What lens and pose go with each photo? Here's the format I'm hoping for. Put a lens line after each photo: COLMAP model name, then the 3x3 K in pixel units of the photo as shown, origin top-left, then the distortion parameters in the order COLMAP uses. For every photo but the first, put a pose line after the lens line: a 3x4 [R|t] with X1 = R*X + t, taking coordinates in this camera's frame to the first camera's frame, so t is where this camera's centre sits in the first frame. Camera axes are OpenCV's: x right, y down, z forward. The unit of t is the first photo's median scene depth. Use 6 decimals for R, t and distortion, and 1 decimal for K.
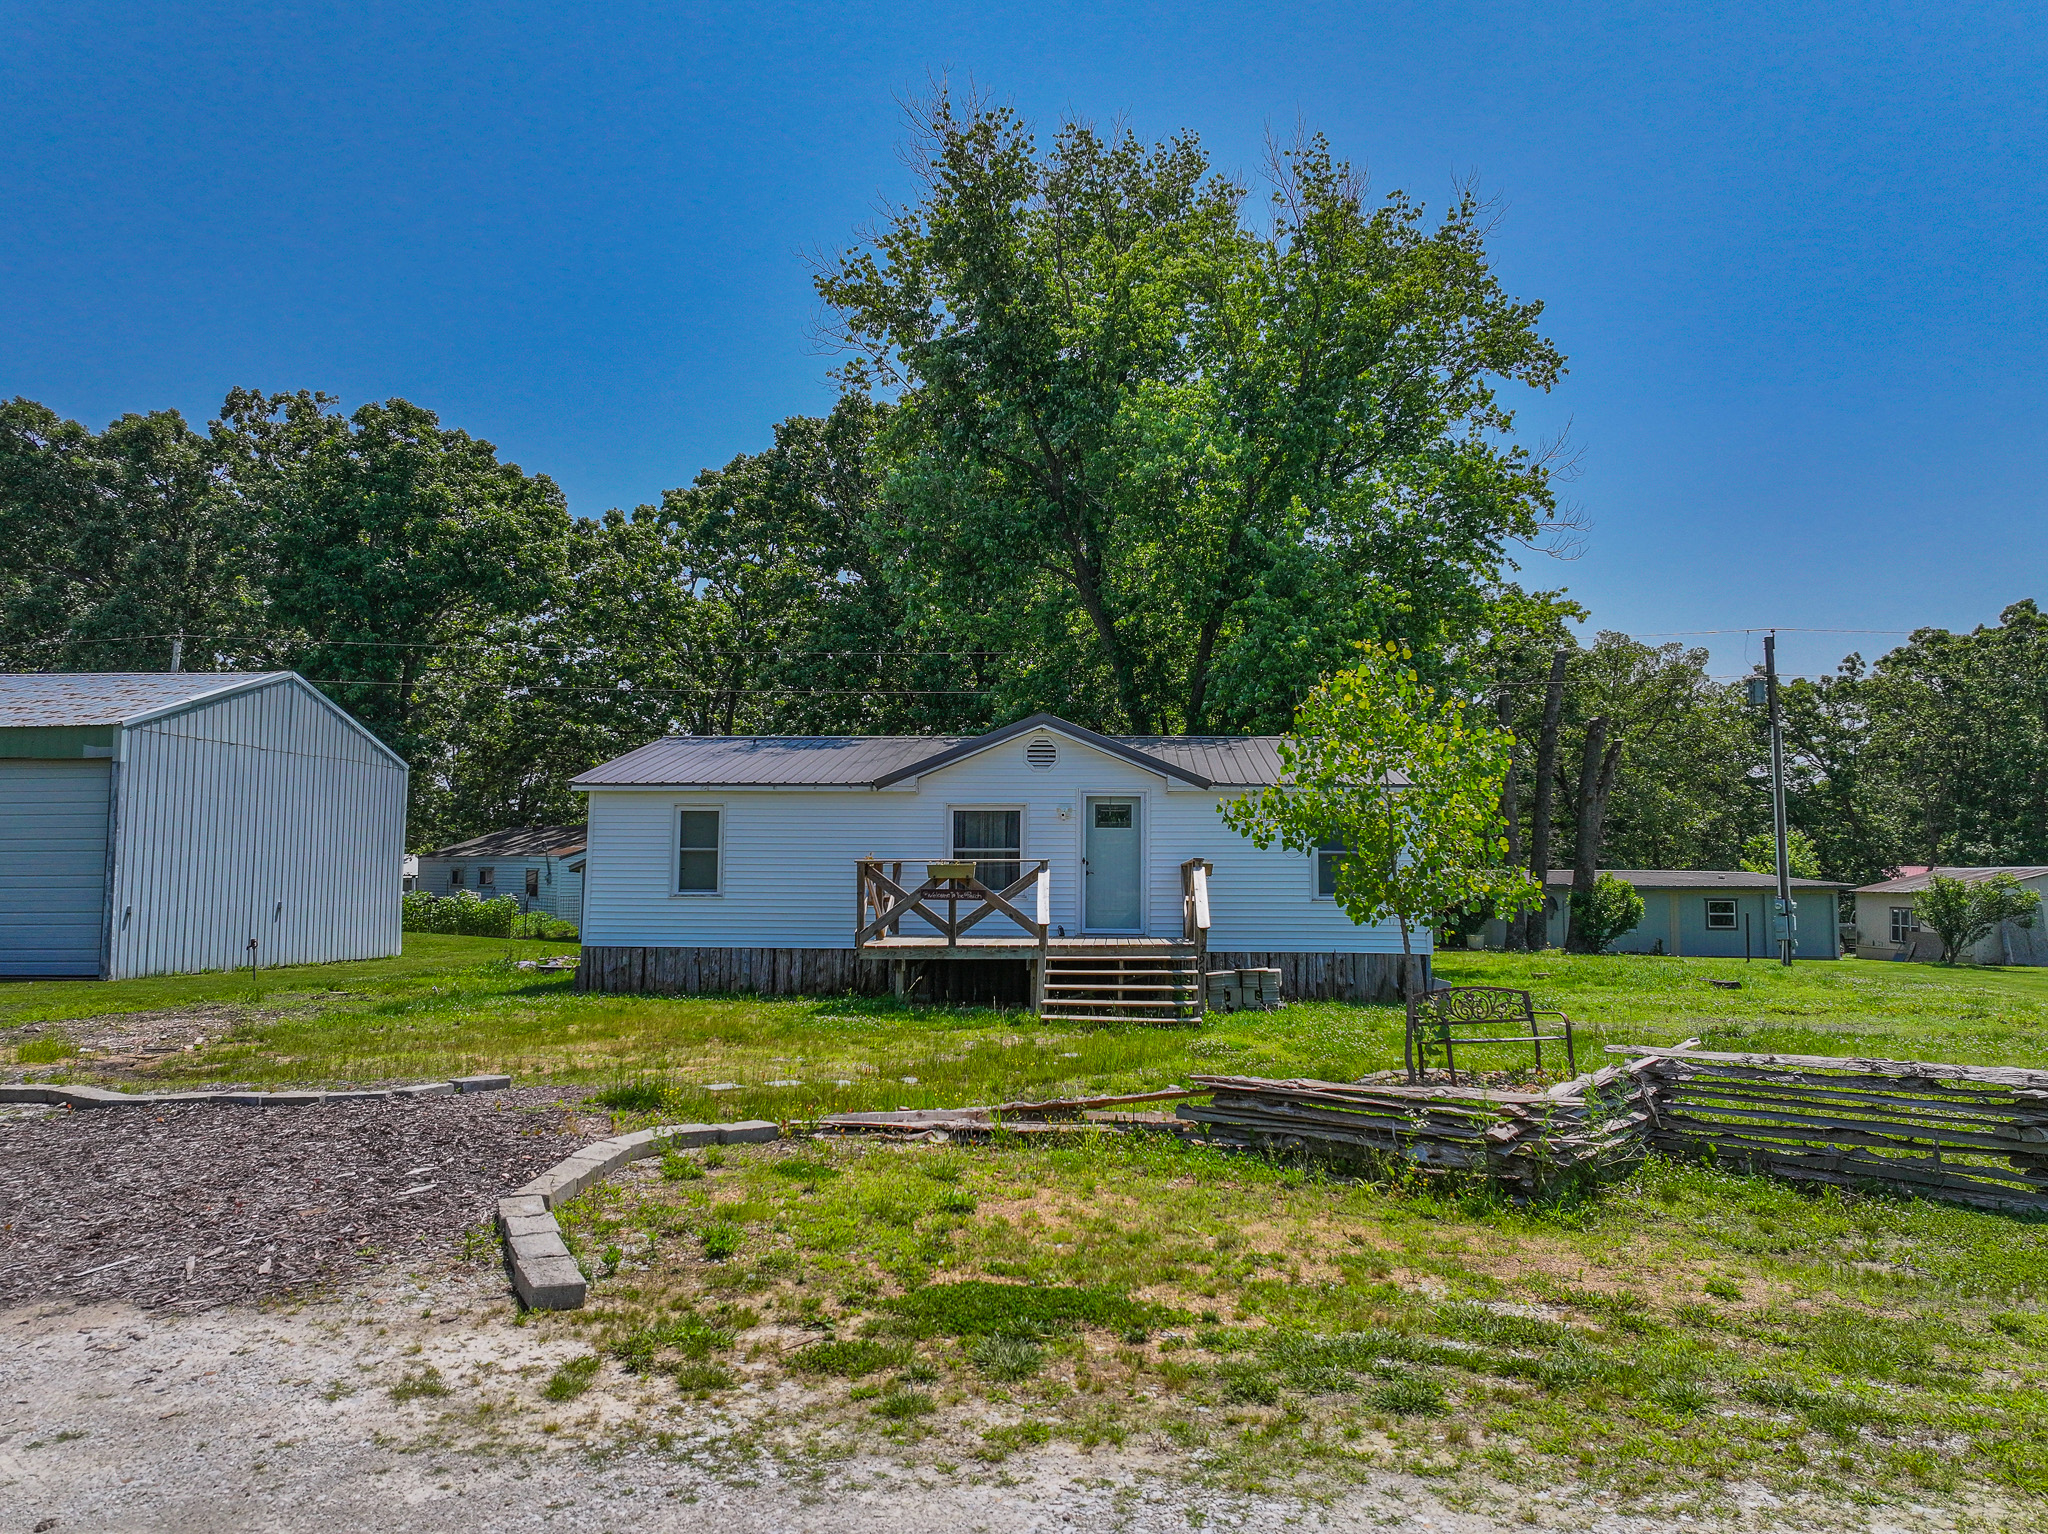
lens RADIAL K [[1442.4, 0, 1028.9], [0, 1442.4, 762.9], [0, 0, 1]] dist [-0.002221, 0.012446]
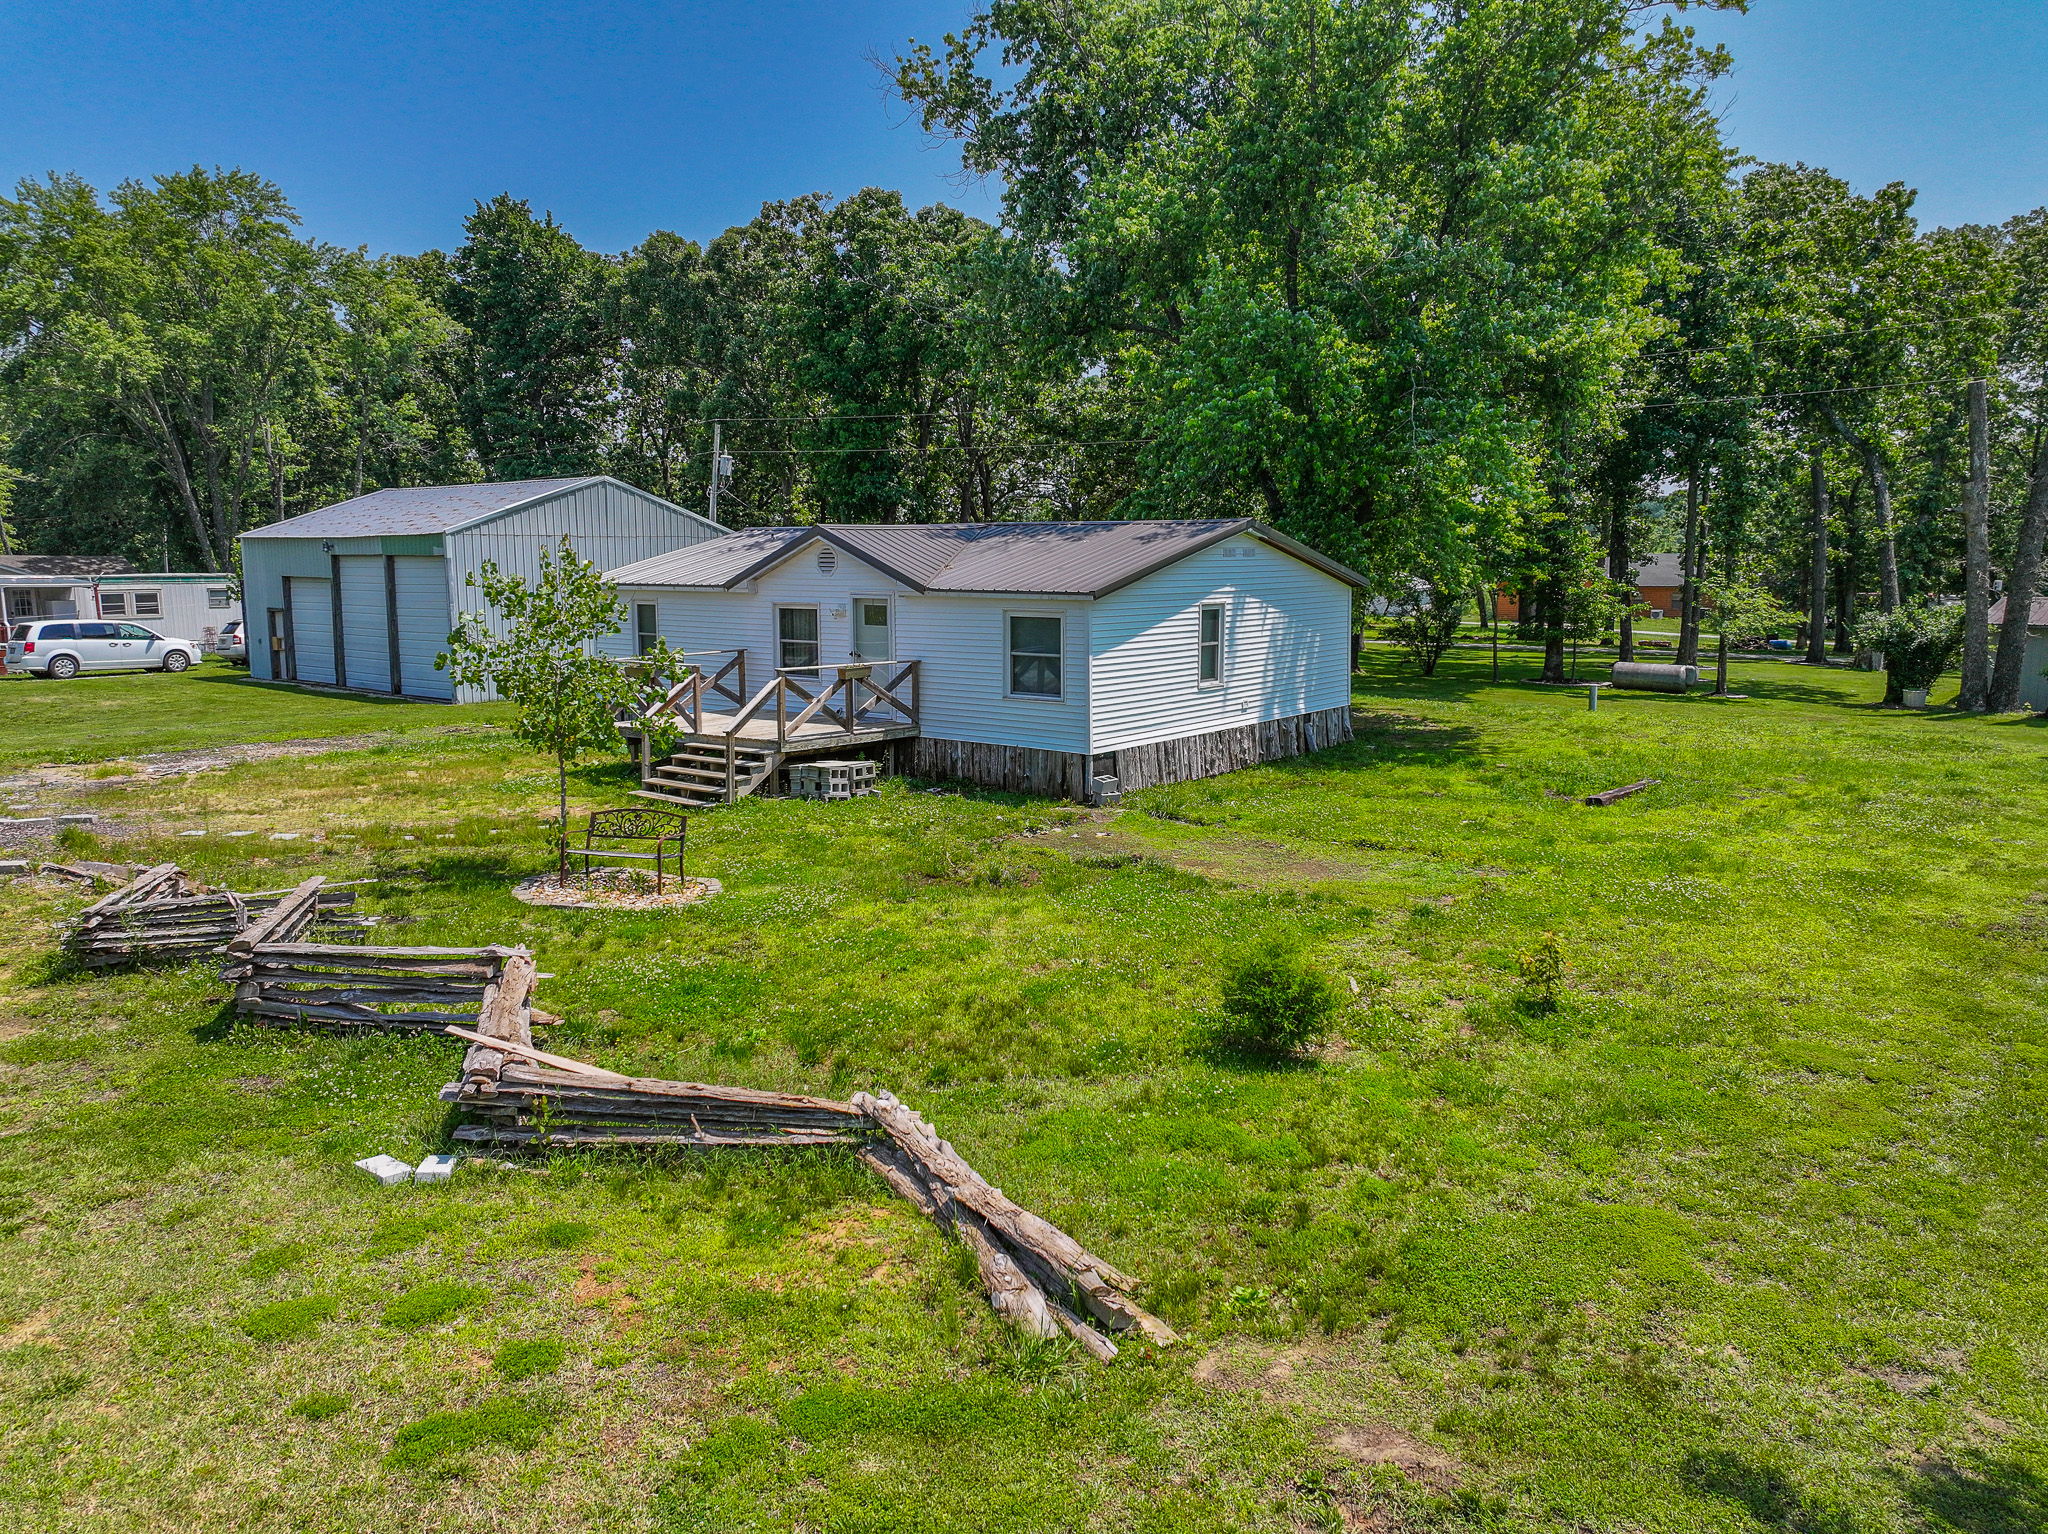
lens RADIAL K [[1442.4, 0, 1028.9], [0, 1442.4, 762.9], [0, 0, 1]] dist [-0.002221, 0.012446]
pose [[0.822625, 0.072829, -0.563900, 0.697789], [0.053664, 0.977390, 0.204519, -0.065004], [0.566045, -0.198504, 0.800118, 0.113924]]
